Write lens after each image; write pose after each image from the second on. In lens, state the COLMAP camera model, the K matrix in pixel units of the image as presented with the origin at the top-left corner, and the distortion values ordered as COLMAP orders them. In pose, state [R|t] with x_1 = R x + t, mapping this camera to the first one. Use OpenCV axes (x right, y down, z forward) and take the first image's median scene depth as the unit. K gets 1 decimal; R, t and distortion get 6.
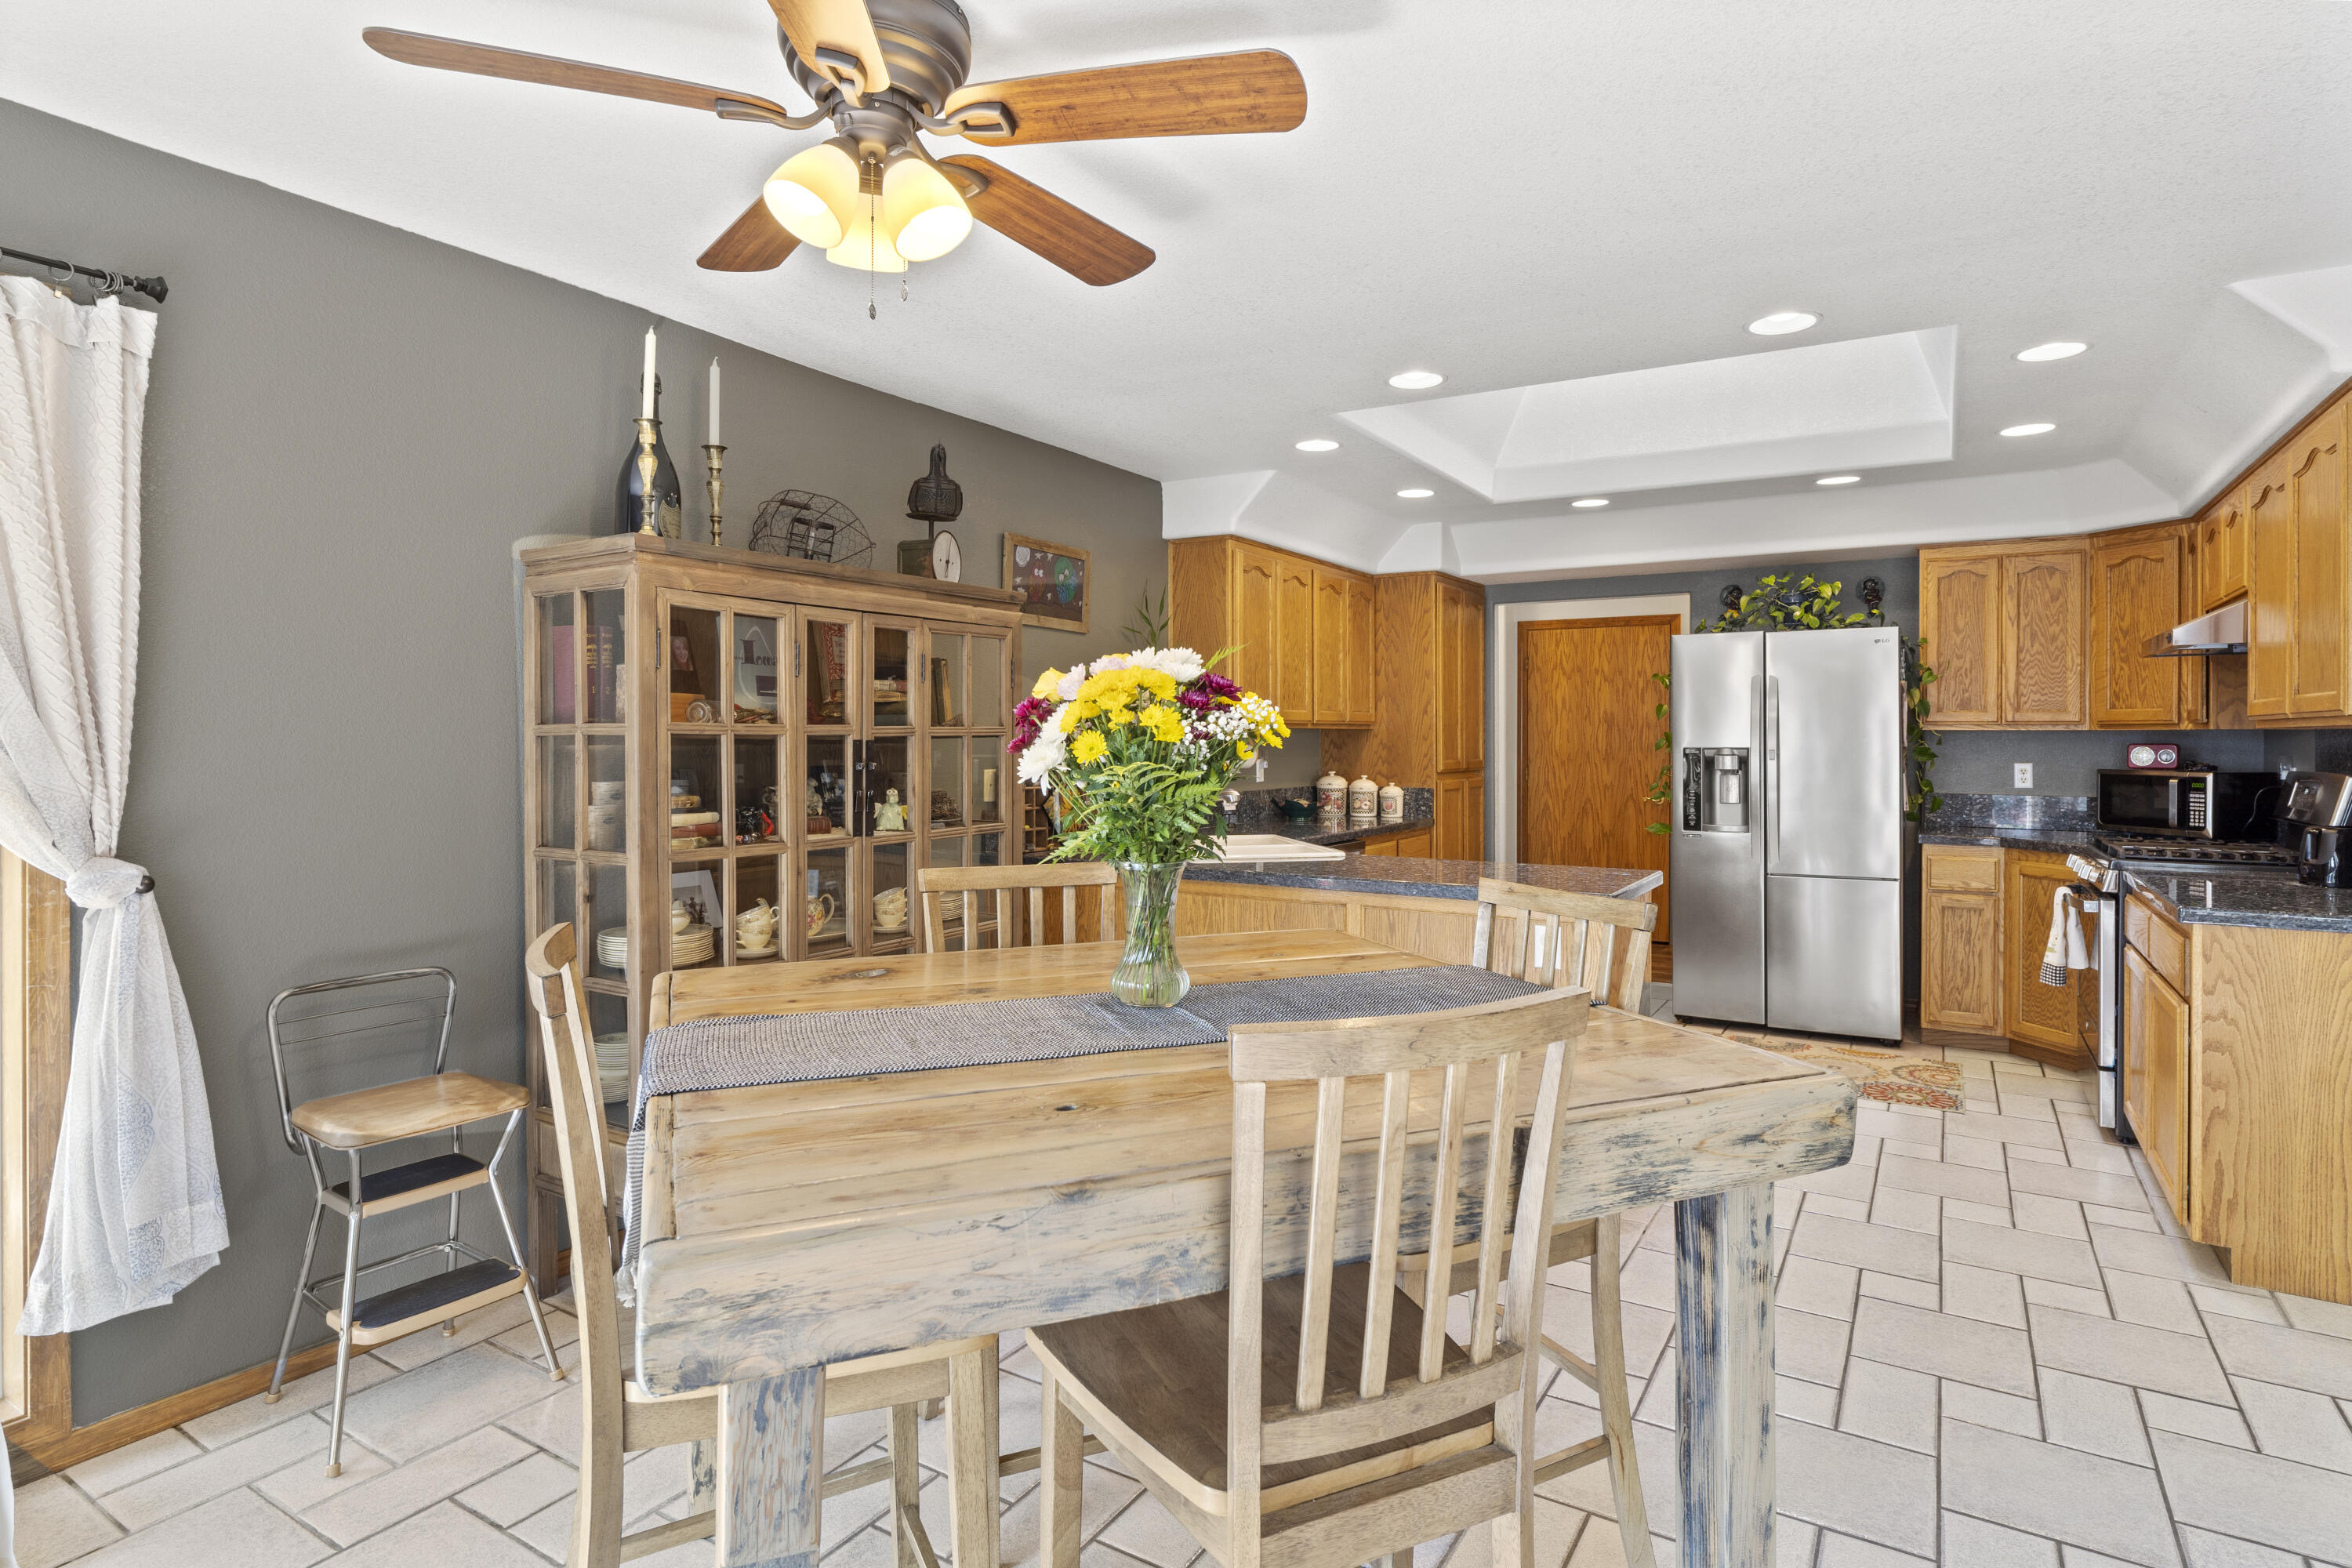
lens RADIAL K [[1225.3, 0, 1193.6], [0, 1225.3, 749.8], [0, 0, 1]] dist [-0.001108, 0.000432]
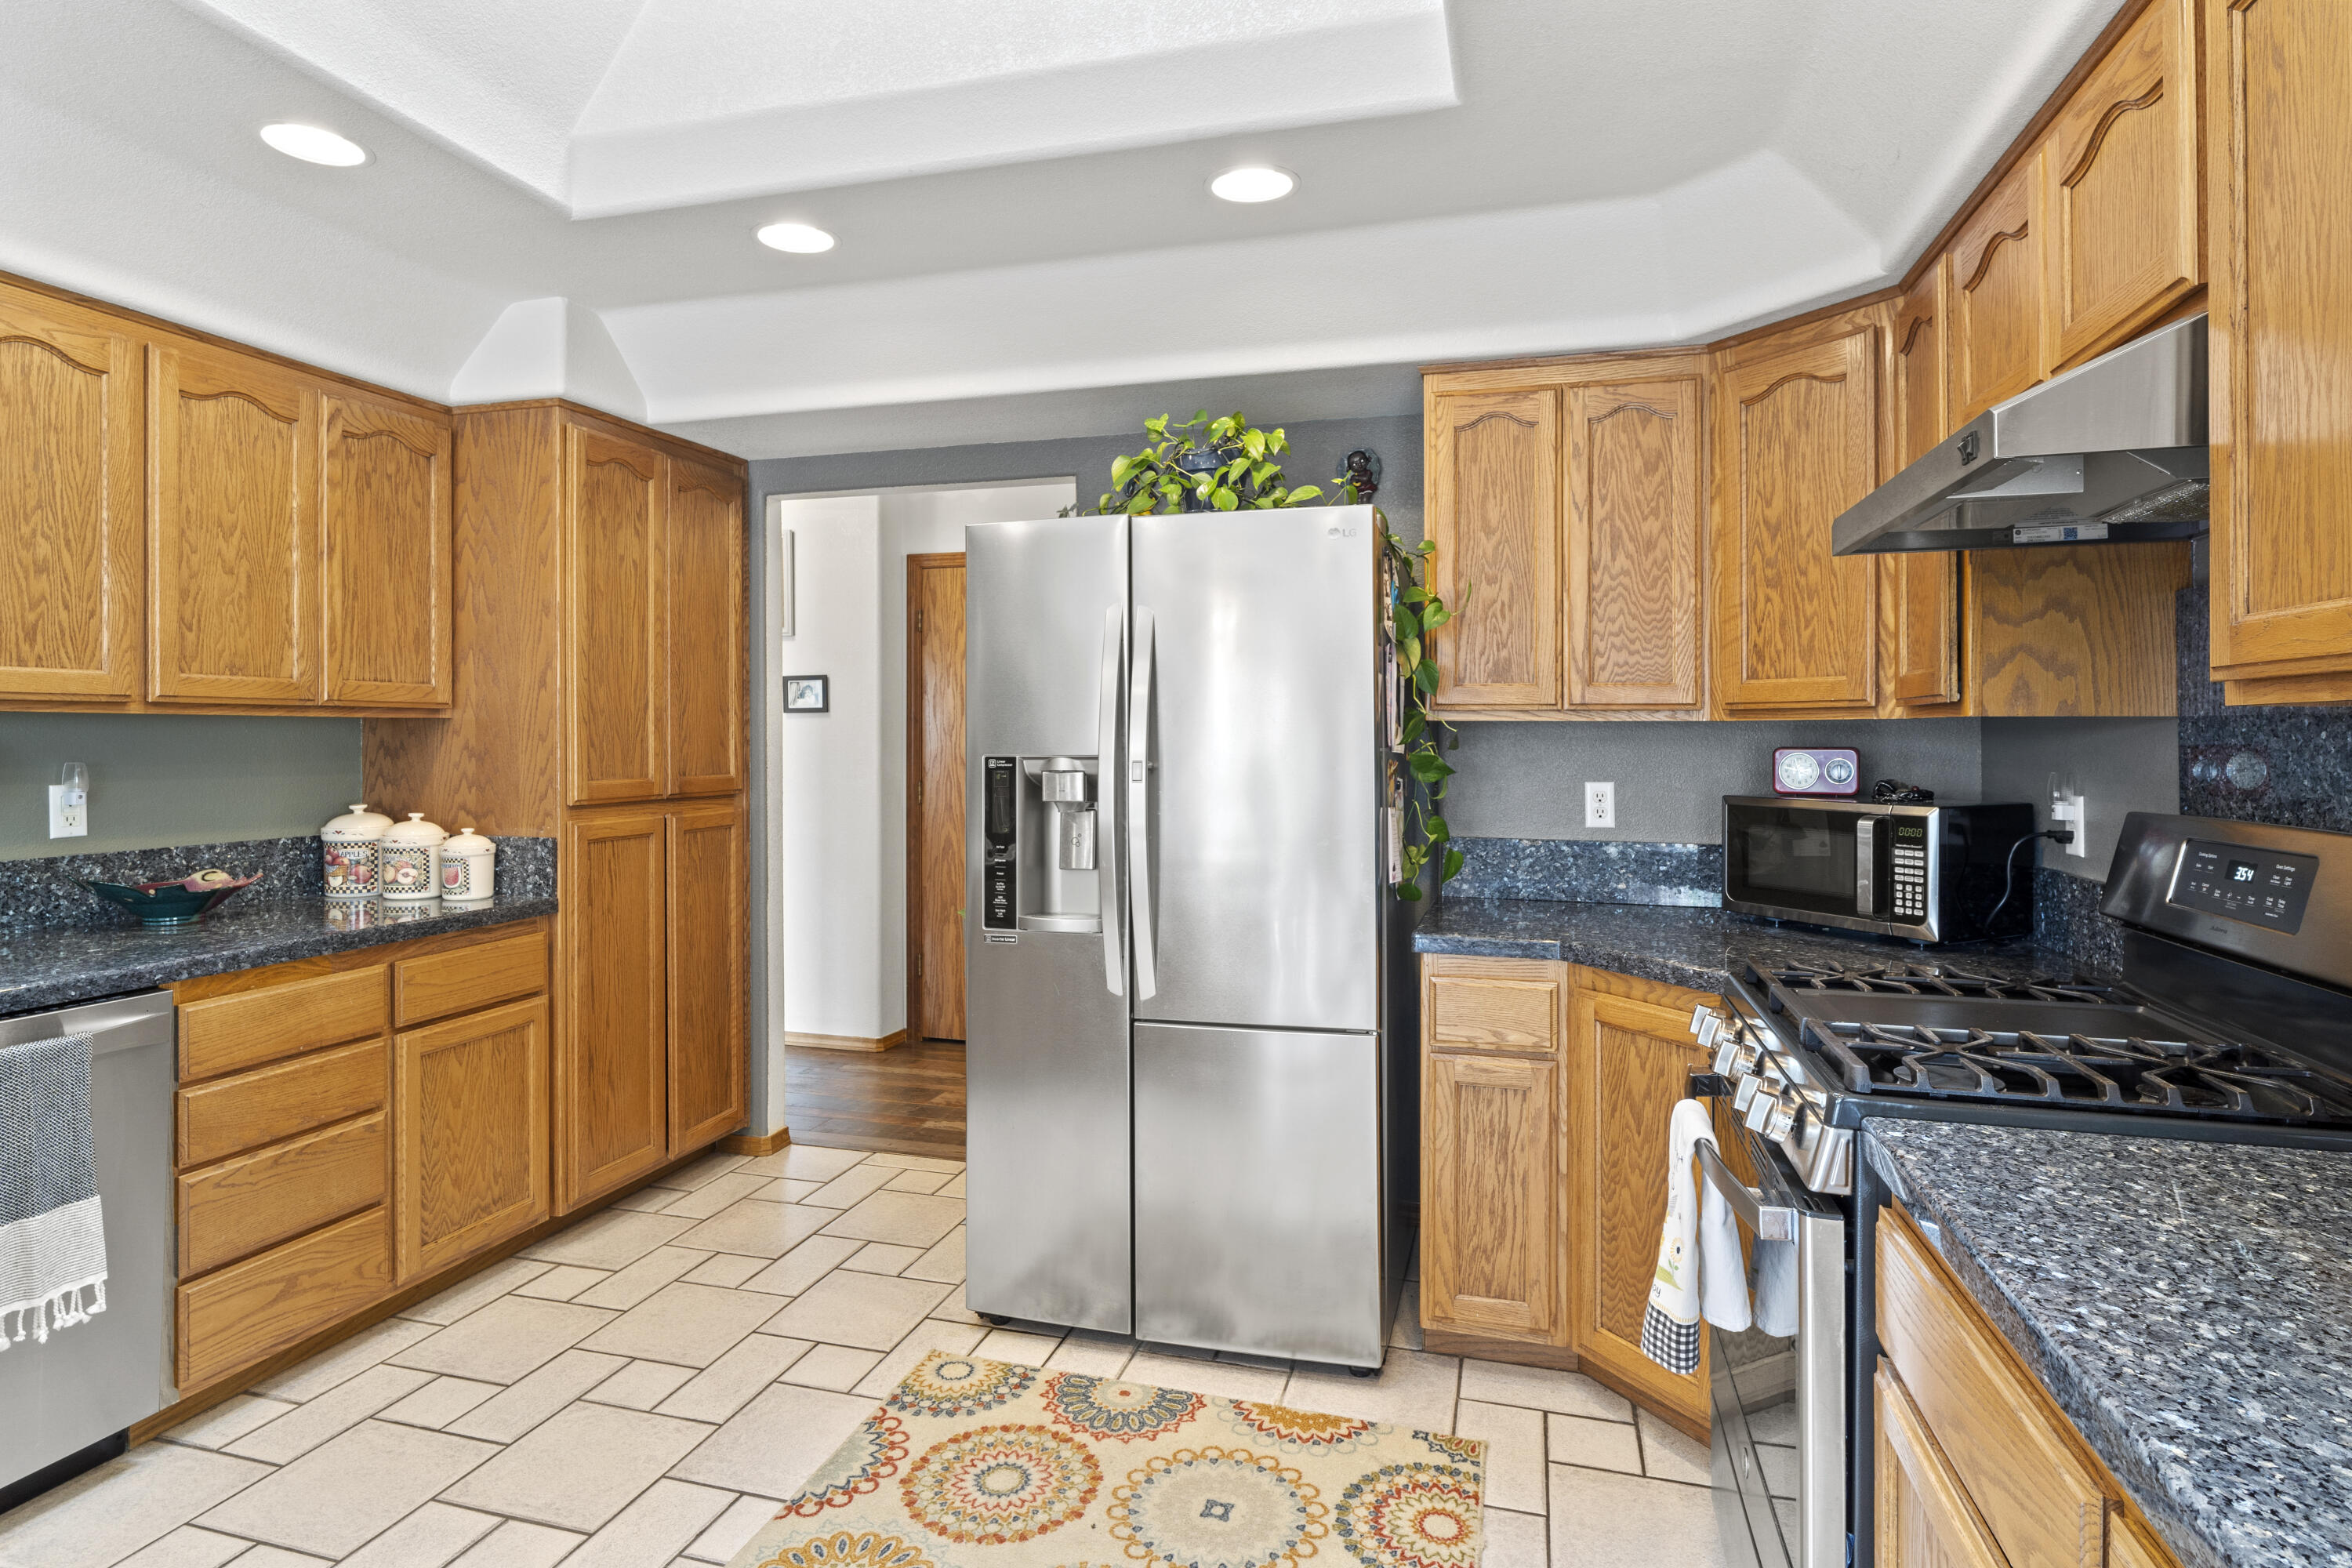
lens RADIAL K [[1225.3, 0, 1188.0], [0, 1225.3, 738.6], [0, 0, 1]] dist [-0.001108, 0.000432]
pose [[0.962833, -0.000087, 0.270099, 0.373168], [0.002406, 0.999963, -0.008252, -0.004778], [-0.270088, 0.008595, 0.962797, 0.552990]]
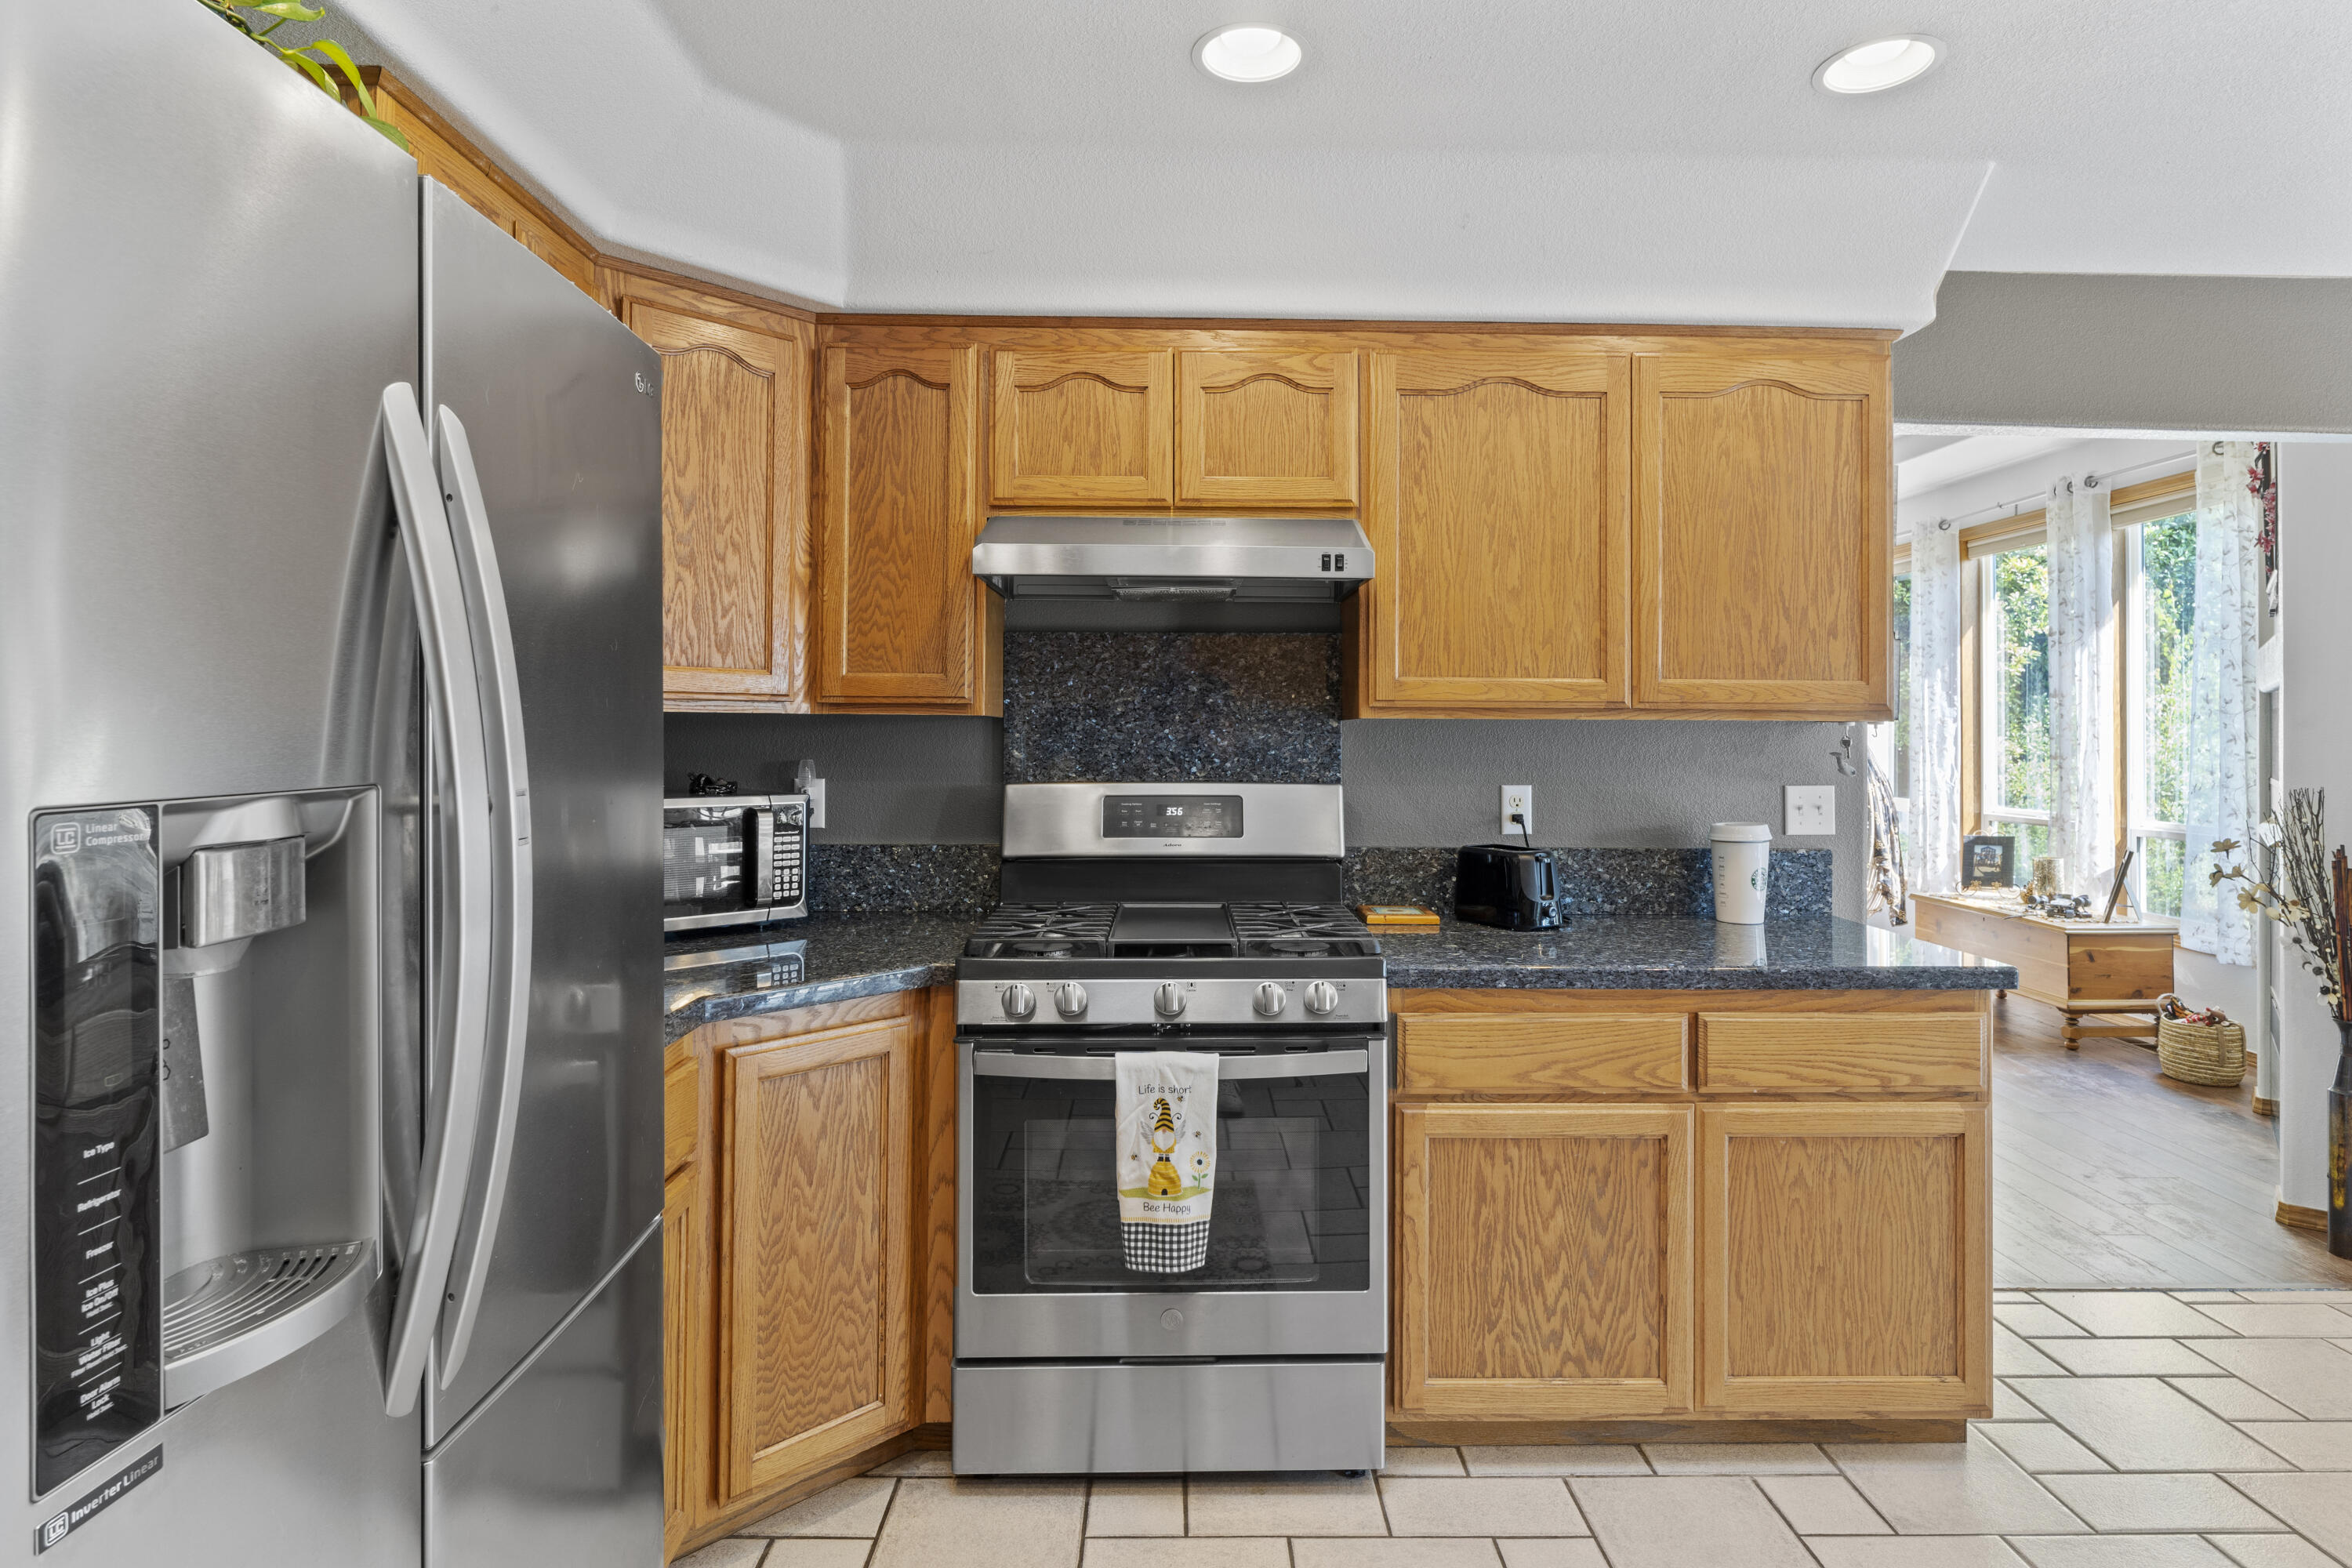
lens RADIAL K [[1225.3, 0, 1186.9], [0, 1225.3, 724.1], [0, 0, 1]] dist [-0.001108, 0.000432]
pose [[-0.526049, 0.000961, 0.850453, 0.255762], [0.003693, 0.999993, 0.001154, -0.011171], [-0.850446, 0.003748, -0.526049, 1.038434]]
